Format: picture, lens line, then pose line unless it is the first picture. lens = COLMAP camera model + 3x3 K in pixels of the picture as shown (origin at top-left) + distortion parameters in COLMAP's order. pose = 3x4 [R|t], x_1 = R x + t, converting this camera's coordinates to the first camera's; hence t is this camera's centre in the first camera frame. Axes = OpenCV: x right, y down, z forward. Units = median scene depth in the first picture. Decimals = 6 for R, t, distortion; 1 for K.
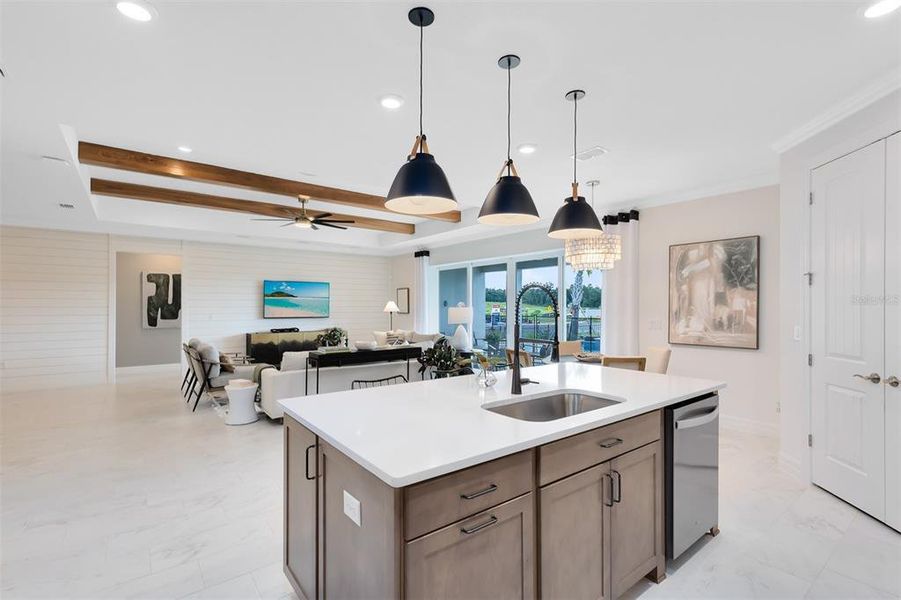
lens RADIAL K [[410.3, 0, 452.2], [0, 410.3, 305.3], [0, 0, 1]] dist [-0.000708, 0.000023]
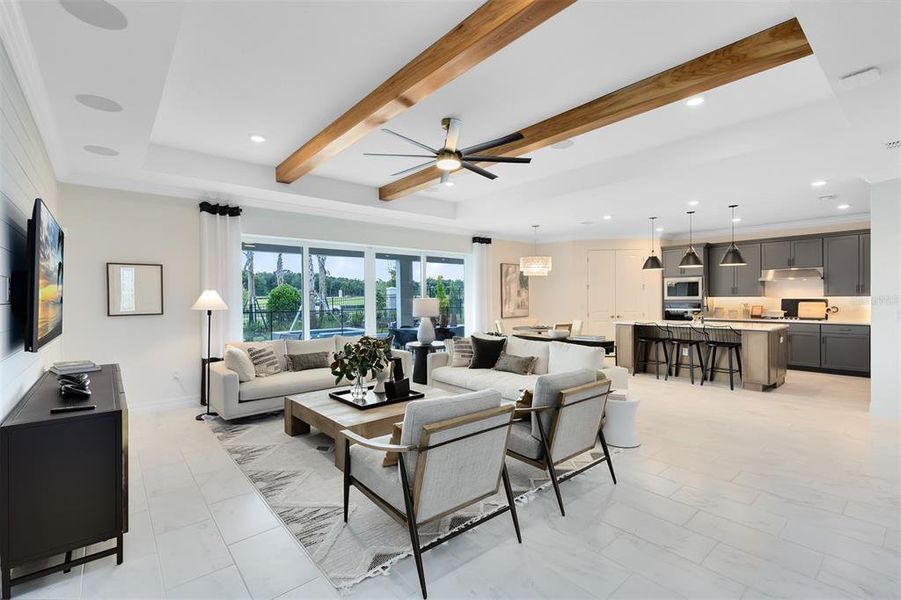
lens RADIAL K [[406.2, 0, 450.5], [0, 406.2, 300.0], [0, 0, 1]] dist [-0.001808, -0.000021]
pose [[-0.048683, -0.009002, 0.998774, -1.152040], [0.003664, 0.999951, 0.009191, -0.002154], [-0.998808, 0.004107, -0.048648, 1.226831]]
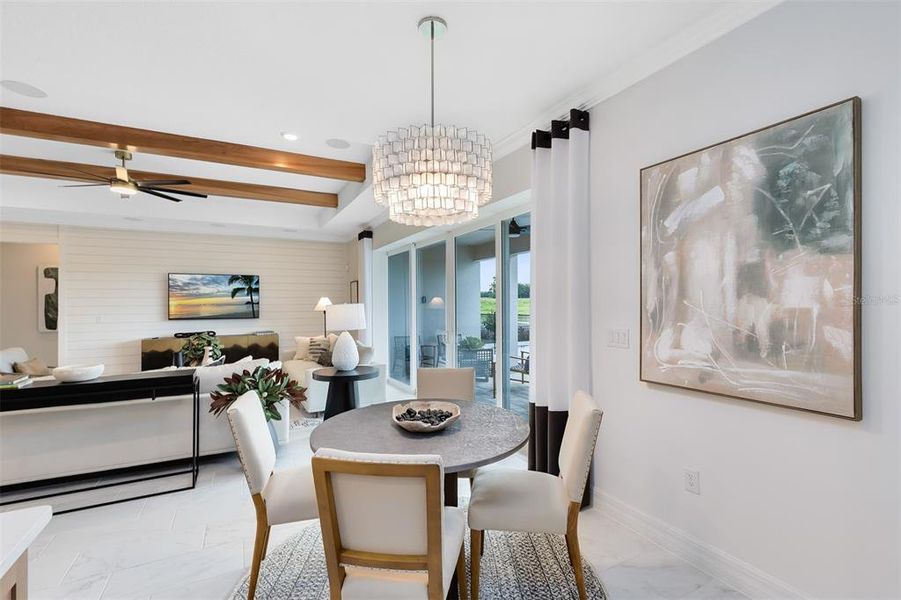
lens RADIAL K [[406.2, 0, 450.5], [0, 406.2, 300.0], [0, 0, 1]] dist [-0.001808, -0.000021]
pose [[0.985586, -0.009476, -0.168907, 0.369354], [0.008610, 0.999946, -0.005856, 0.002865], [0.168953, 0.004317, 0.985615, 0.479852]]
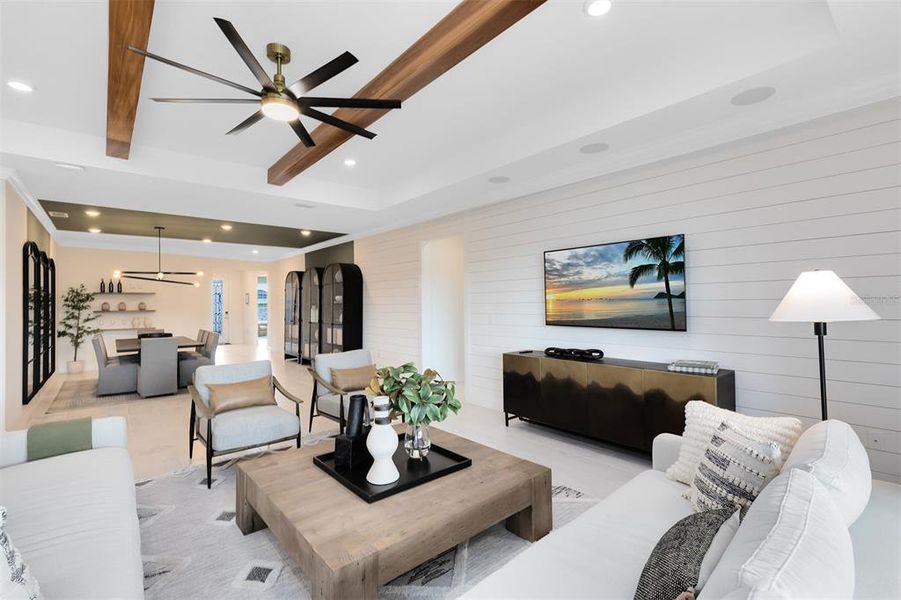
lens RADIAL K [[406.2, 0, 450.5], [0, 406.2, 300.0], [0, 0, 1]] dist [-0.001808, -0.000021]
pose [[0.063797, -0.010563, -0.997907, 0.076258], [0.017078, 0.999809, -0.009491, 0.006526], [0.997817, -0.016436, 0.063965, 1.385307]]
